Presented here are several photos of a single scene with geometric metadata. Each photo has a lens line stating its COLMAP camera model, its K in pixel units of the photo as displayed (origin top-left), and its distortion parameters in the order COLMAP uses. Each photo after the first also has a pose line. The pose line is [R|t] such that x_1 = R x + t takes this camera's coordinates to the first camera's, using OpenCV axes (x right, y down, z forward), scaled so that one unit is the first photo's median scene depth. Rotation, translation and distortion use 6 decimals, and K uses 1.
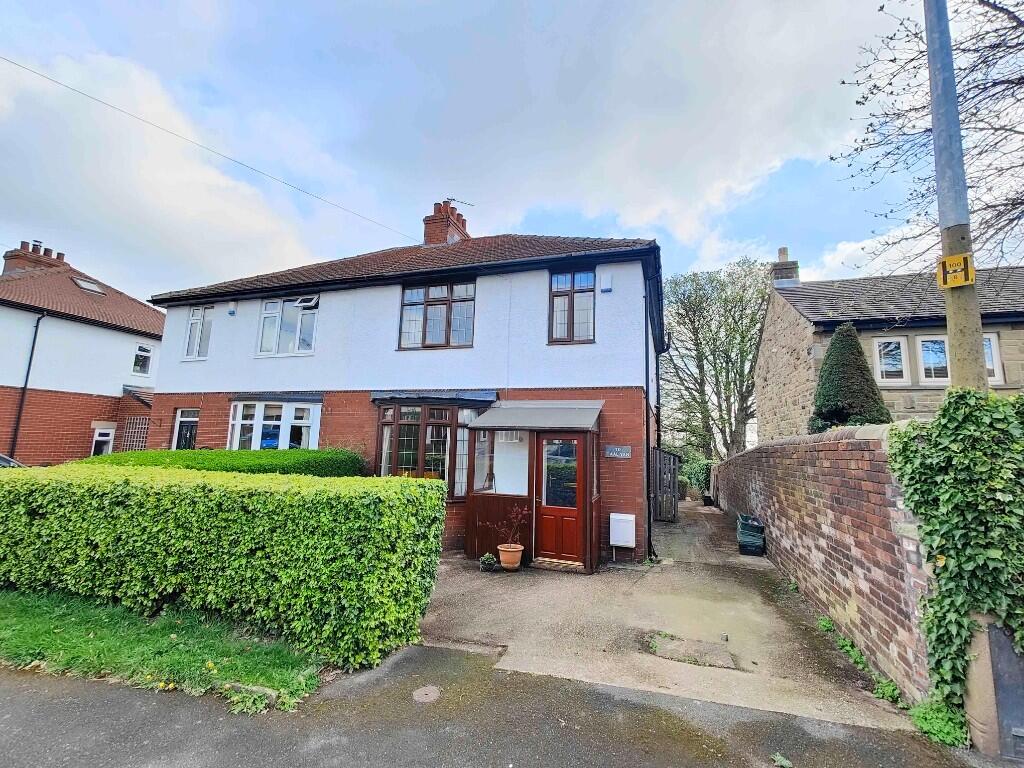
lens RADIAL K [[451.4, 0, 512.1], [0, 451.4, 379.1], [0, 0, 1]] dist [0.013511, 0.000366]
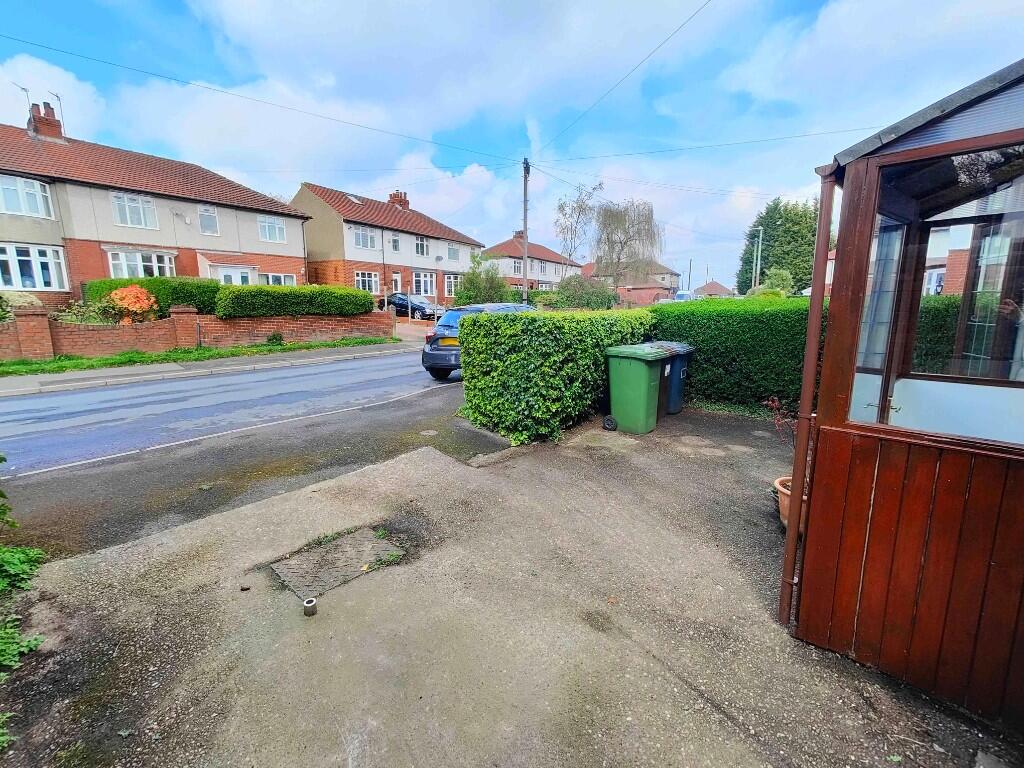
lens RADIAL K [[451.4, 0, 512.1], [0, 451.4, 379.1], [0, 0, 1]] dist [0.013511, 0.000366]
pose [[-0.457374, 0.120273, -0.881104, 0.823829], [0.119818, 0.990112, 0.072956, 0.309338], [0.881166, -0.072204, -0.467262, 1.531194]]
